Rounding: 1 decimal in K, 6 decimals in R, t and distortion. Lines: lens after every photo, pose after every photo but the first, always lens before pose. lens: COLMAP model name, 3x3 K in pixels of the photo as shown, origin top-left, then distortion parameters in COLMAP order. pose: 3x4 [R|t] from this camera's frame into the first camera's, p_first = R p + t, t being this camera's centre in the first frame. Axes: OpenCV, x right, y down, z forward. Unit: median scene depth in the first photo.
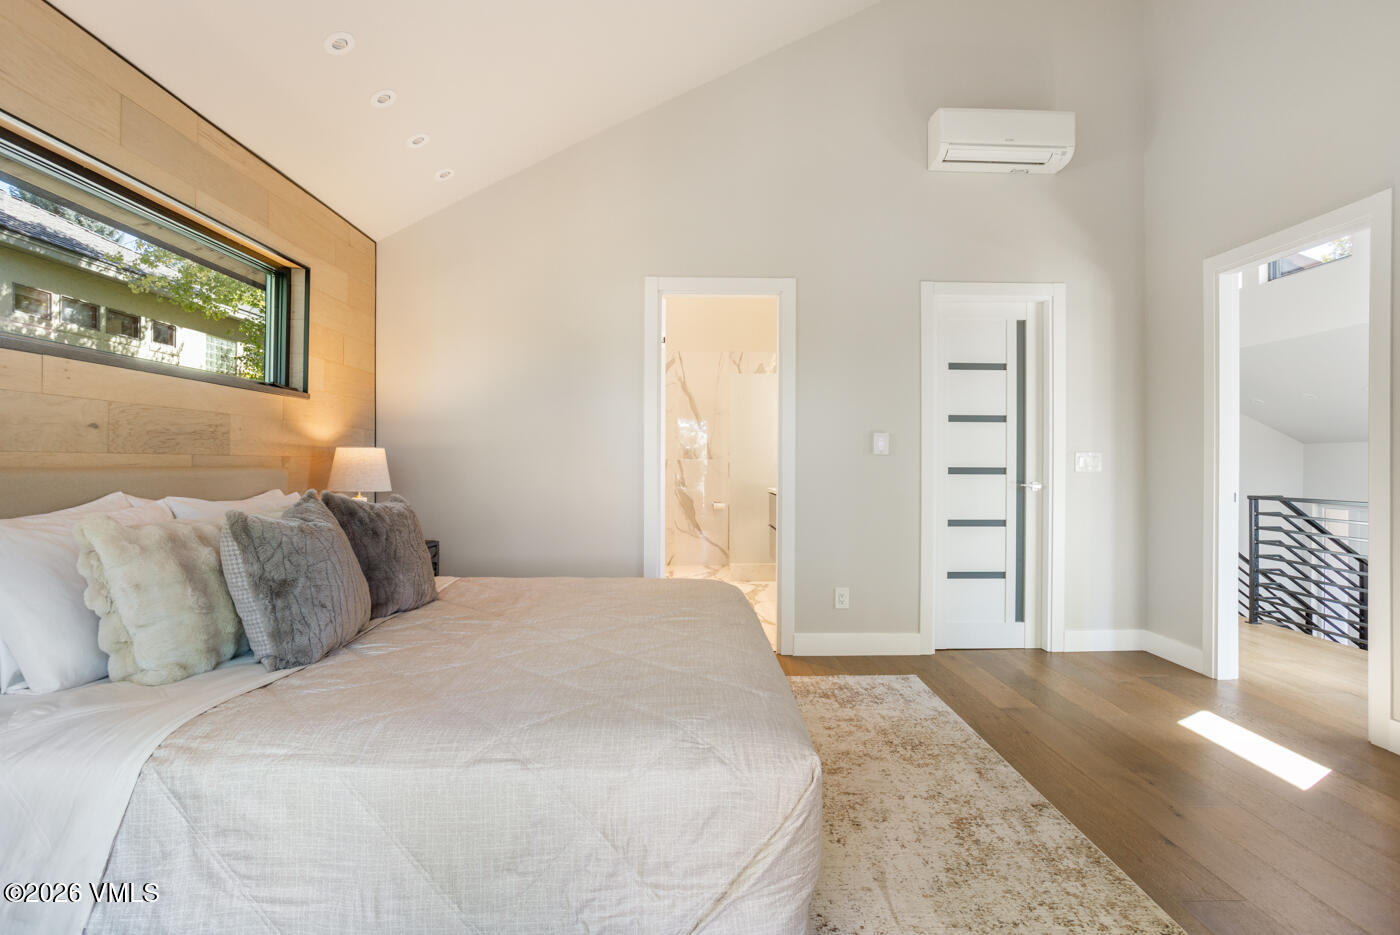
lens RADIAL K [[732.5, 0, 701.5], [0, 732.5, 463.7], [0, 0, 1]] dist [-0.000163, -0.000039]
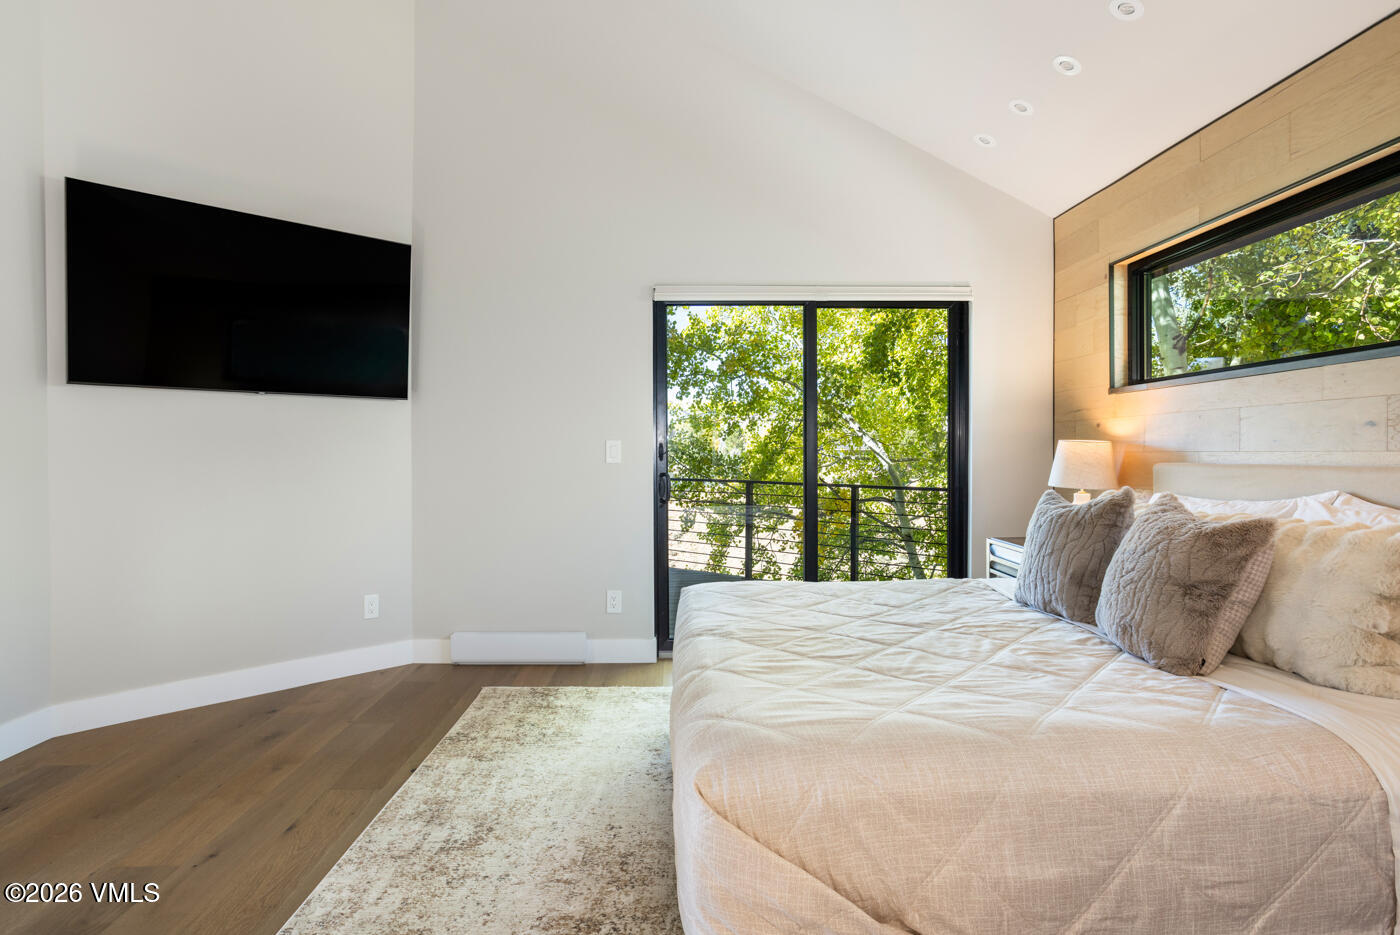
lens RADIAL K [[808.2, 0, 699.7], [0, 808.2, 463.1], [0, 0, 1]] dist [-0.000063, -0.000014]
pose [[-0.999963, -0.002416, -0.008259, 0.071411], [-0.002502, 0.999942, 0.010429, -0.008231], [0.008234, 0.010449, -0.999912, 2.031113]]
